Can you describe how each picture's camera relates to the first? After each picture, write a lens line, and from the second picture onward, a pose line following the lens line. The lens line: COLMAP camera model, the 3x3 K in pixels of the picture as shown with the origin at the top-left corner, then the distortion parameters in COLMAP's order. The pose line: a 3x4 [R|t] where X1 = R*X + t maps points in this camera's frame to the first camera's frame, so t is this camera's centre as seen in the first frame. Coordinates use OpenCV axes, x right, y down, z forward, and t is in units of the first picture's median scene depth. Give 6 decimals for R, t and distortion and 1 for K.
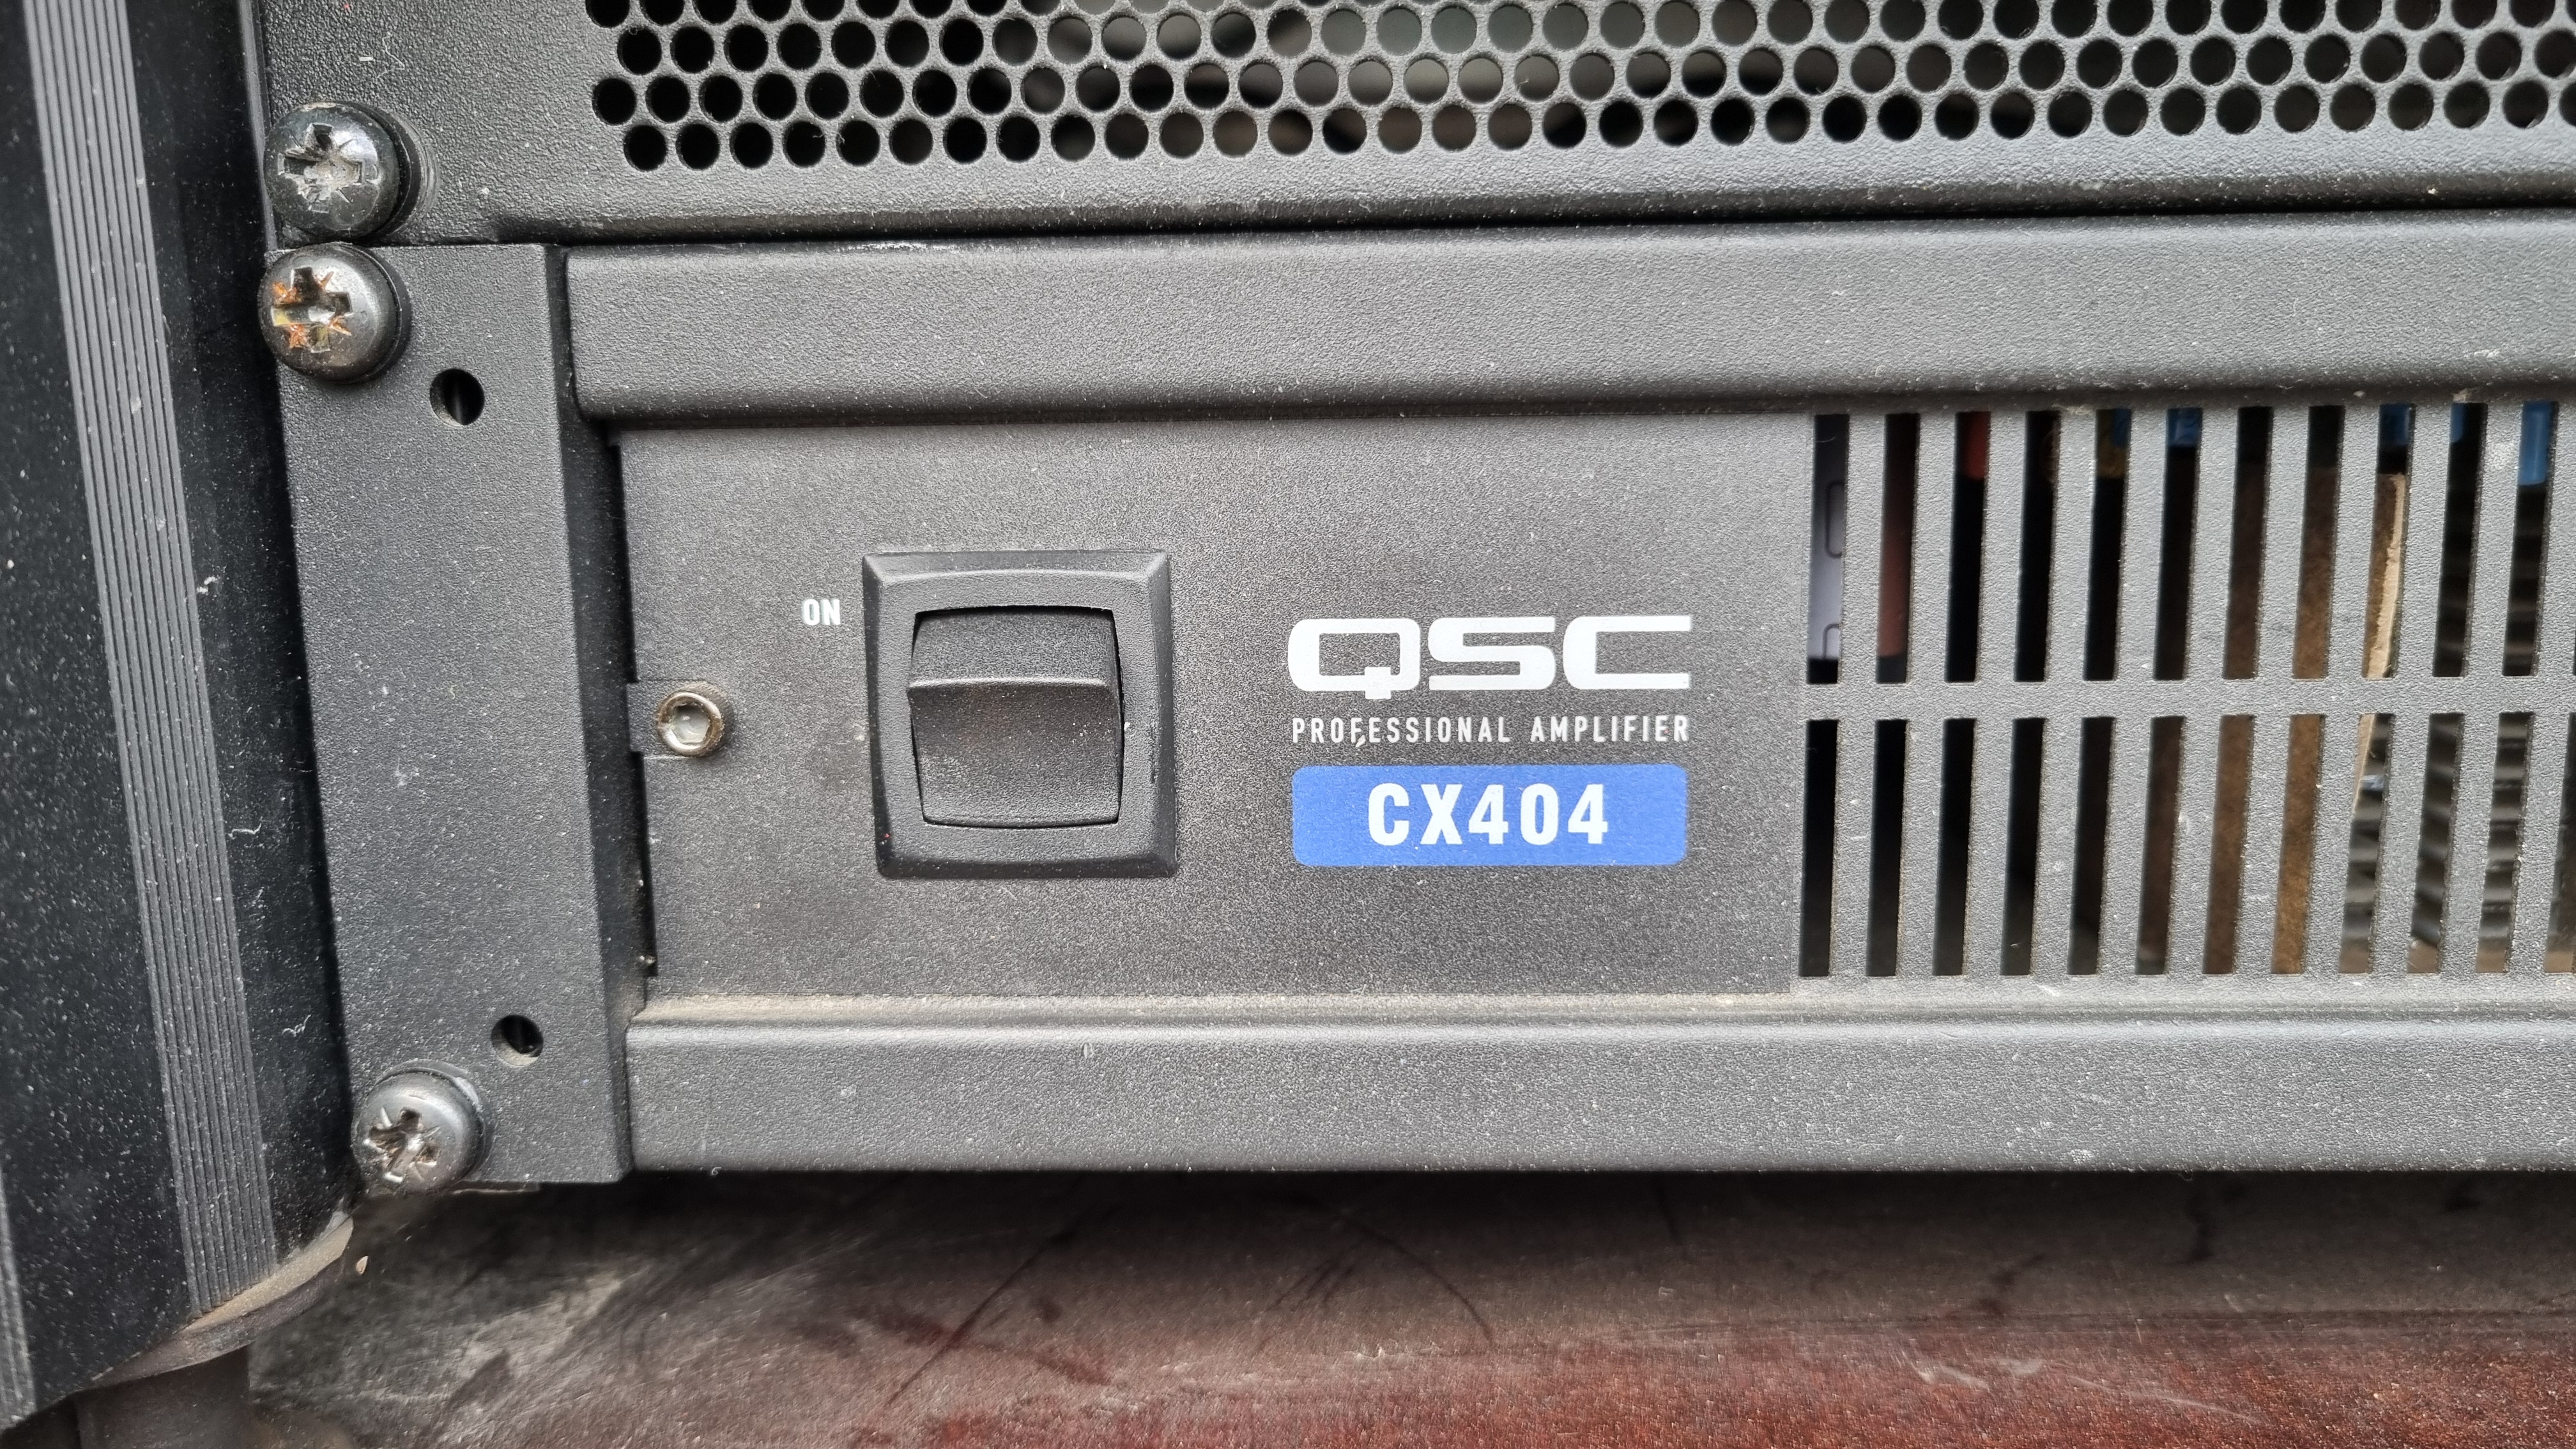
lens RADIAL K [[2144.0, 0, 1288.0], [0, 2144.0, 724.5], [0, 0, 1]] dist [-0.042773, -0.001566]
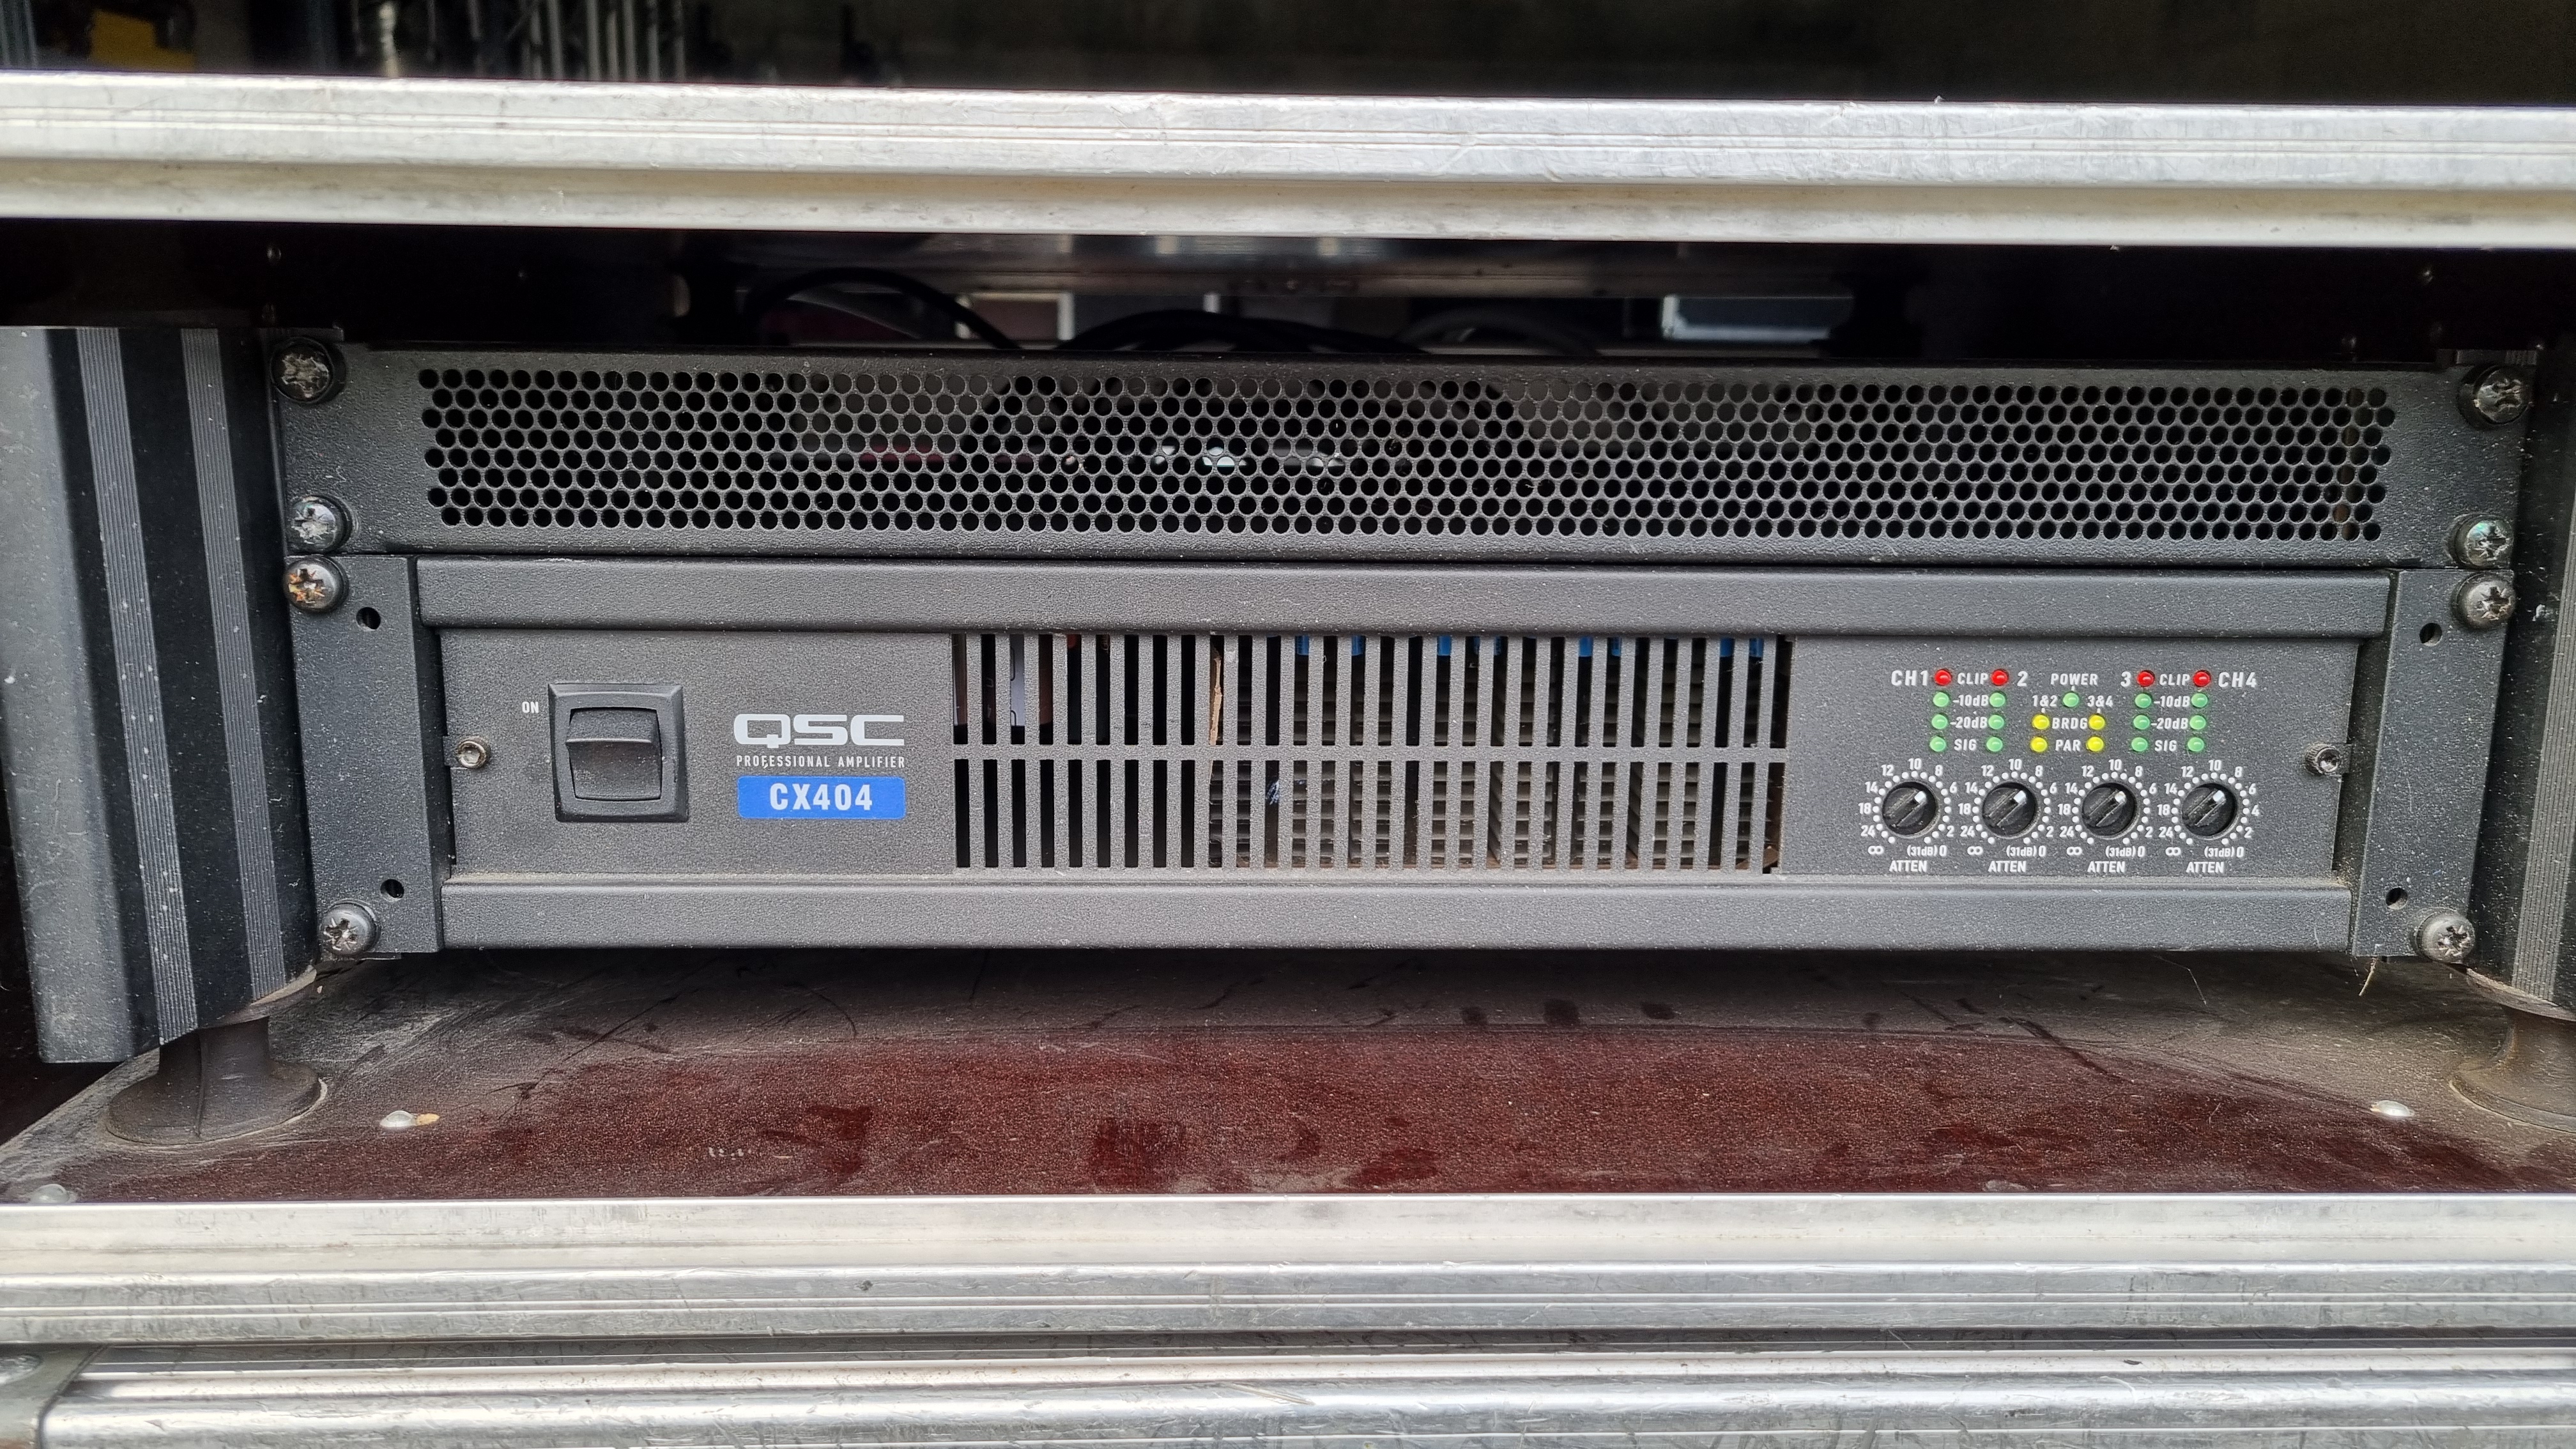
lens RADIAL K [[1923.3, 0, 1288.0], [0, 1923.3, 724.5], [0, 0, 1]] dist [0.003374, -0.059990]
pose [[0.994634, 0.013986, 0.102503, 0.390610], [-0.016132, 0.999667, 0.020145, -0.089912], [-0.102187, -0.021690, 0.994529, -1.171730]]
